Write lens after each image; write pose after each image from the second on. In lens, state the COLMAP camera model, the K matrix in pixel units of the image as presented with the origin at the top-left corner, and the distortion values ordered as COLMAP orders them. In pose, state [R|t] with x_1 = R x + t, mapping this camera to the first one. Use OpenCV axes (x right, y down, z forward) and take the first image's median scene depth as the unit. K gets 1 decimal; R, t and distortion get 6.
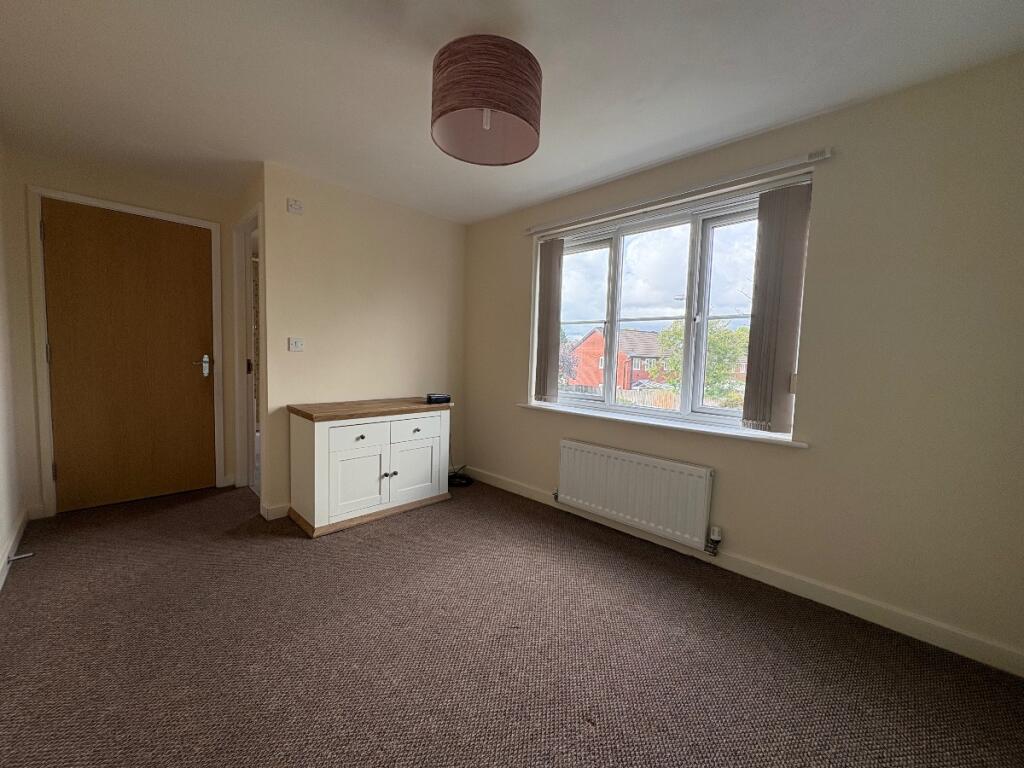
lens RADIAL K [[409.7, 0, 509.7], [0, 409.7, 382.2], [0, 0, 1]] dist [-0.000547, -0.000096]
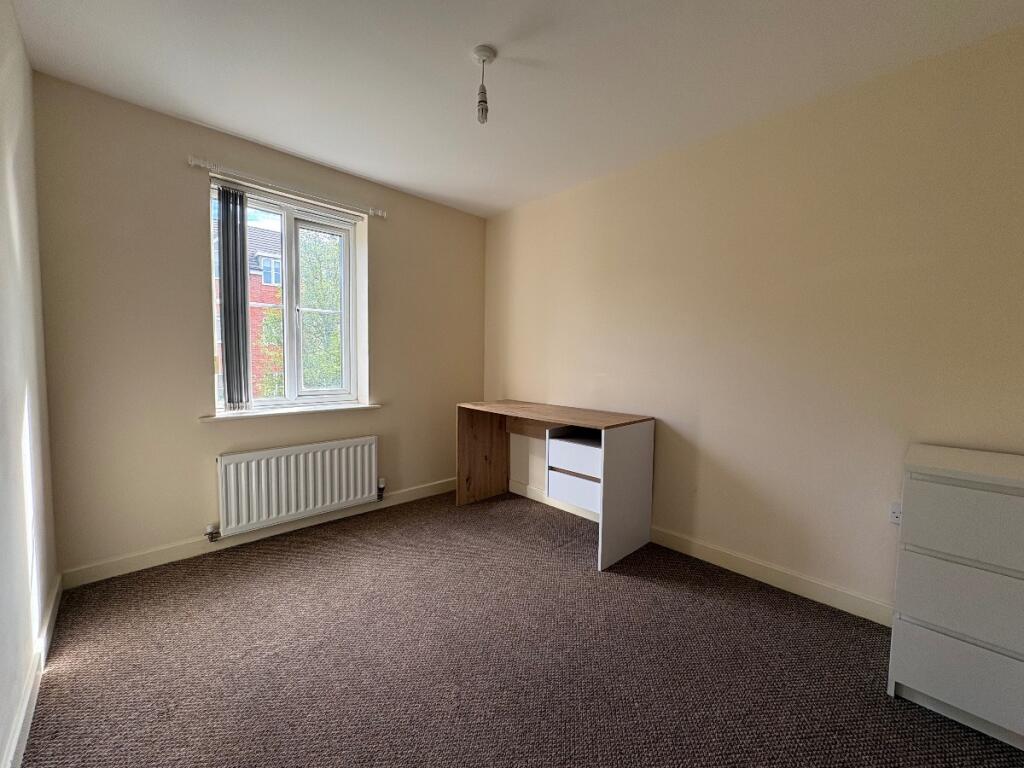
lens RADIAL K [[409.7, 0, 509.7], [0, 409.7, 382.2], [0, 0, 1]] dist [-0.000547, -0.000096]
pose [[0.003694, -0.078762, 0.996887, -0.680385], [0.063706, 0.994887, 0.078368, -0.020448], [-0.997962, 0.063218, 0.008693, 0.510646]]
